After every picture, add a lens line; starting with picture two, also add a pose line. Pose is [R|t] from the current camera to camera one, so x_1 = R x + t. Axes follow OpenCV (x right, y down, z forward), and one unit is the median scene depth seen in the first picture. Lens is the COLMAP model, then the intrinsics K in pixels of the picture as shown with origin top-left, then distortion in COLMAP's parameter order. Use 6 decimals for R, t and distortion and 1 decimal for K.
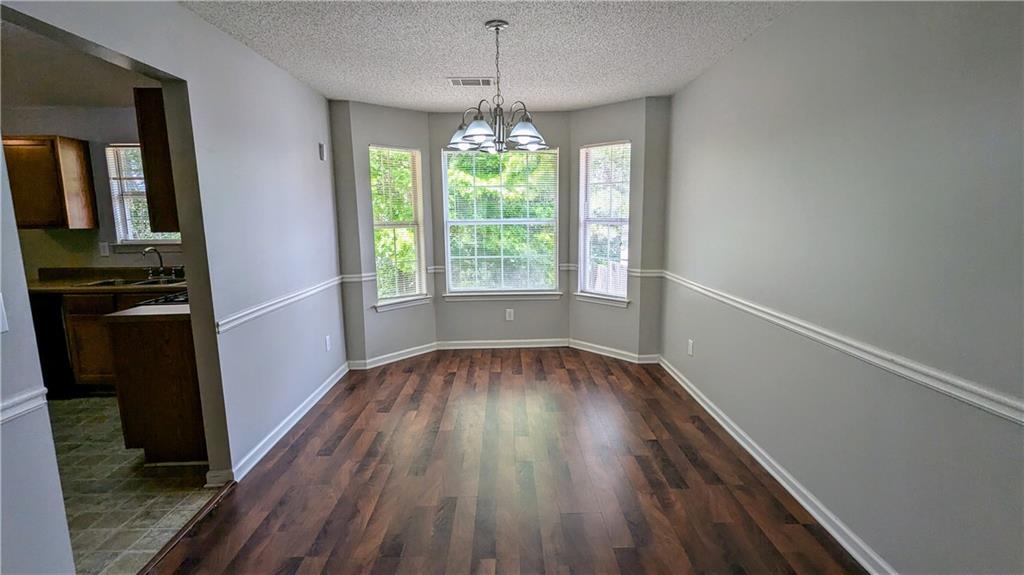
lens RADIAL K [[483.0, 0, 516.5], [0, 483.0, 290.5], [0, 0, 1]] dist [-0.001208, -0.001366]
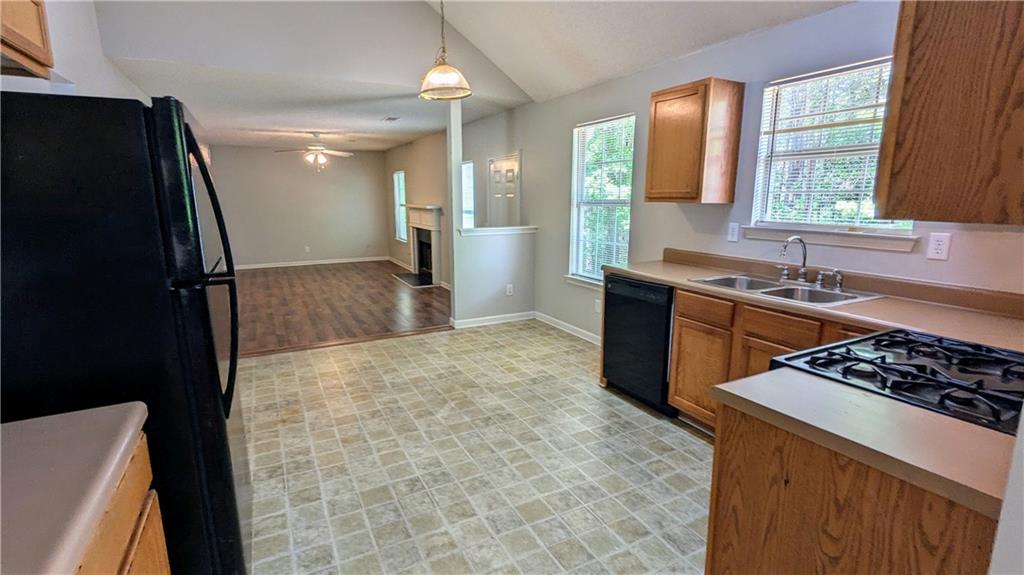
lens RADIAL K [[483.0, 0, 516.5], [0, 483.0, 290.5], [0, 0, 1]] dist [-0.001208, -0.001366]
pose [[0.444019, 0.181957, -0.877348, -0.341466], [-0.145321, 0.980824, 0.129871, -0.046498], [0.884154, 0.069832, 0.461947, 0.375929]]
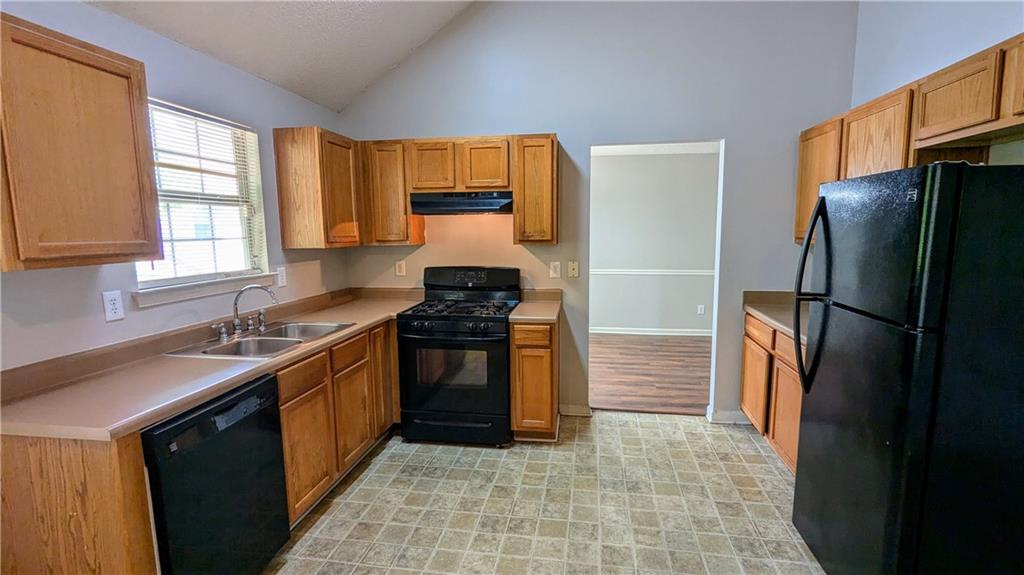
lens RADIAL K [[479.9, 0, 515.8], [0, 479.9, 289.3], [0, 0, 1]] dist [0.000672, 0.000358]
pose [[0.184804, -0.112033, 0.976369, -1.265927], [0.160624, 0.983565, 0.082456, -0.078334], [-0.969560, 0.141590, 0.199762, 0.538143]]
